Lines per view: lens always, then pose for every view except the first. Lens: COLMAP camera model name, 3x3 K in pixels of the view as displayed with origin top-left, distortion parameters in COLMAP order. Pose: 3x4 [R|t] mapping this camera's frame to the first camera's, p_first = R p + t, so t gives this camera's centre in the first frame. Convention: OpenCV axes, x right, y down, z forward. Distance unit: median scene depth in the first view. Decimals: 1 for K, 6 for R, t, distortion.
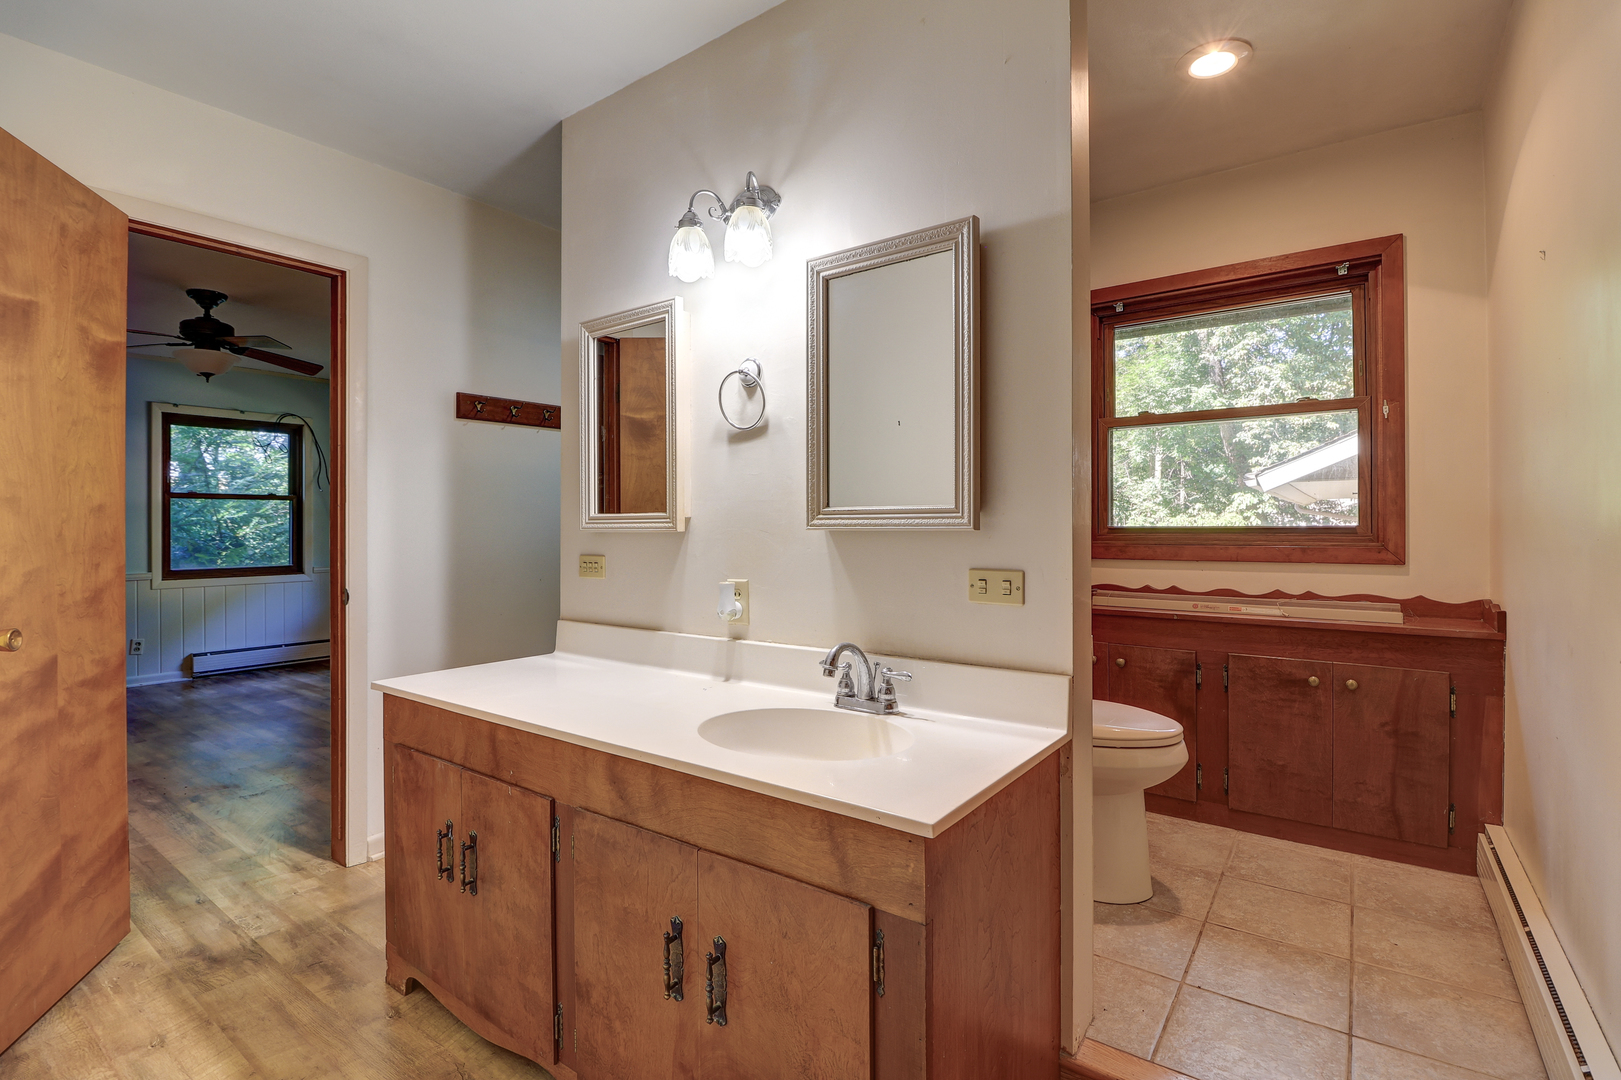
lens RADIAL K [[749.0, 0, 809.3], [0, 749.0, 536.2], [0, 0, 1]] dist [-0.009563, -0.005155]
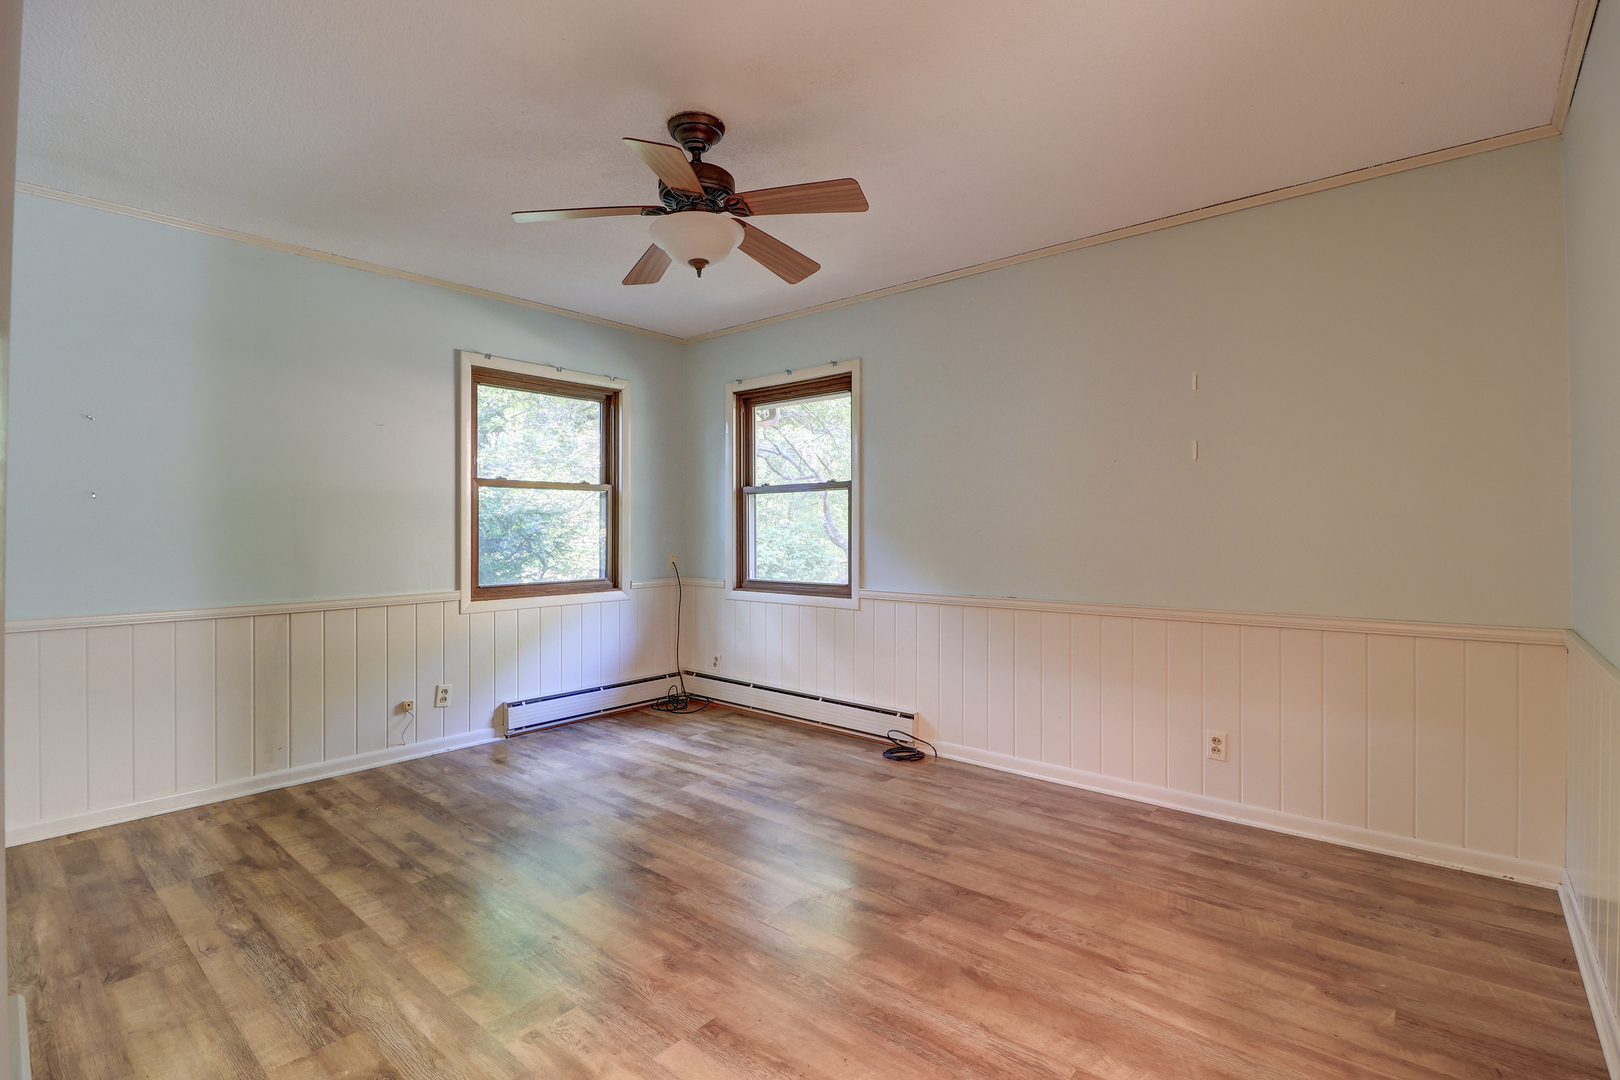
lens RADIAL K [[748.5, 0, 812.7], [0, 748.5, 536.2], [0, 0, 1]] dist [-0.009563, -0.005155]
pose [[0.997191, 0.003151, -0.074839, -0.486375], [-0.003312, 0.999992, -0.002035, -0.002475], [0.074832, 0.002277, 0.997194, 0.304632]]
